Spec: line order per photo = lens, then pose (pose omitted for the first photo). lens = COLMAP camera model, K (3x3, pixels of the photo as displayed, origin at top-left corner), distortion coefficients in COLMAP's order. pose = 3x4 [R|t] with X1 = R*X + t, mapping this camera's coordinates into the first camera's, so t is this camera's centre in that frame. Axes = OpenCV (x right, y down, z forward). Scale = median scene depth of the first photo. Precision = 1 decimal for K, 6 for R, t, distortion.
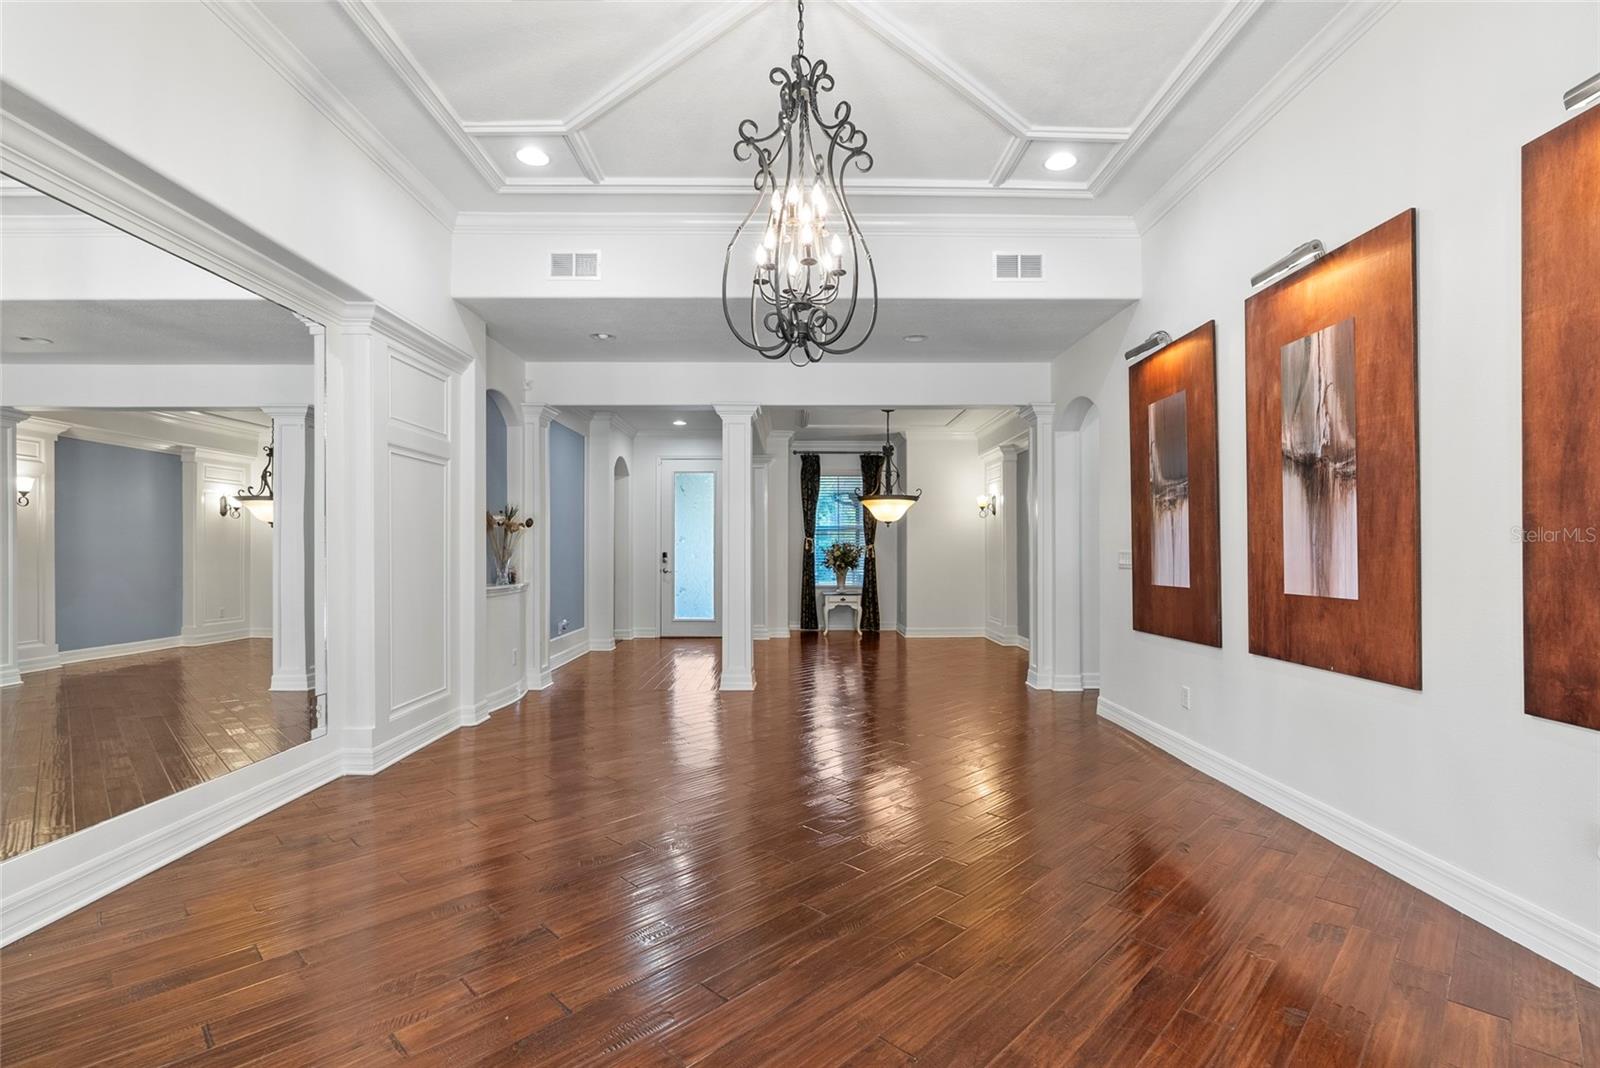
lens RADIAL K [[731.9, 0, 800.2], [0, 731.9, 536.6], [0, 0, 1]] dist [0.003896, 0.000084]
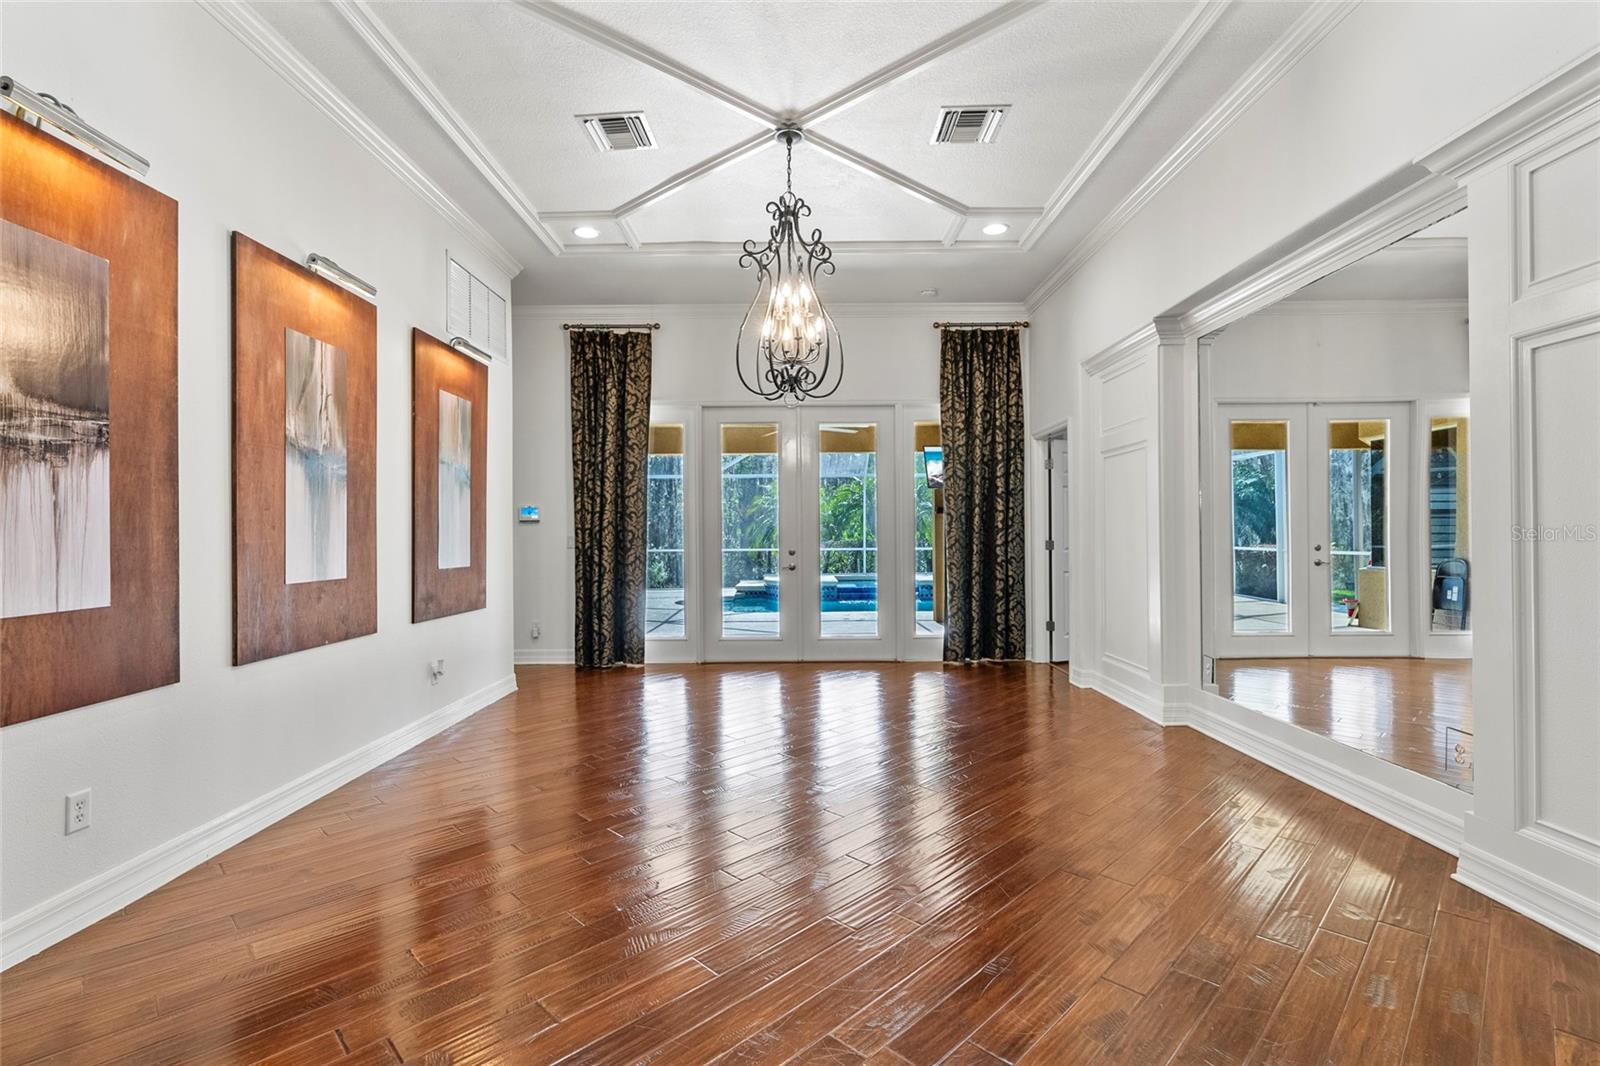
lens RADIAL K [[731.9, 0, 799.1], [0, 731.9, 534.1], [0, 0, 1]] dist [0.003896, 0.000084]
pose [[-0.999956, 0.009157, 0.001983, -0.014601], [0.009127, 0.999852, -0.014597, 0.032855], [-0.002117, -0.014579, -0.999891, 2.015032]]
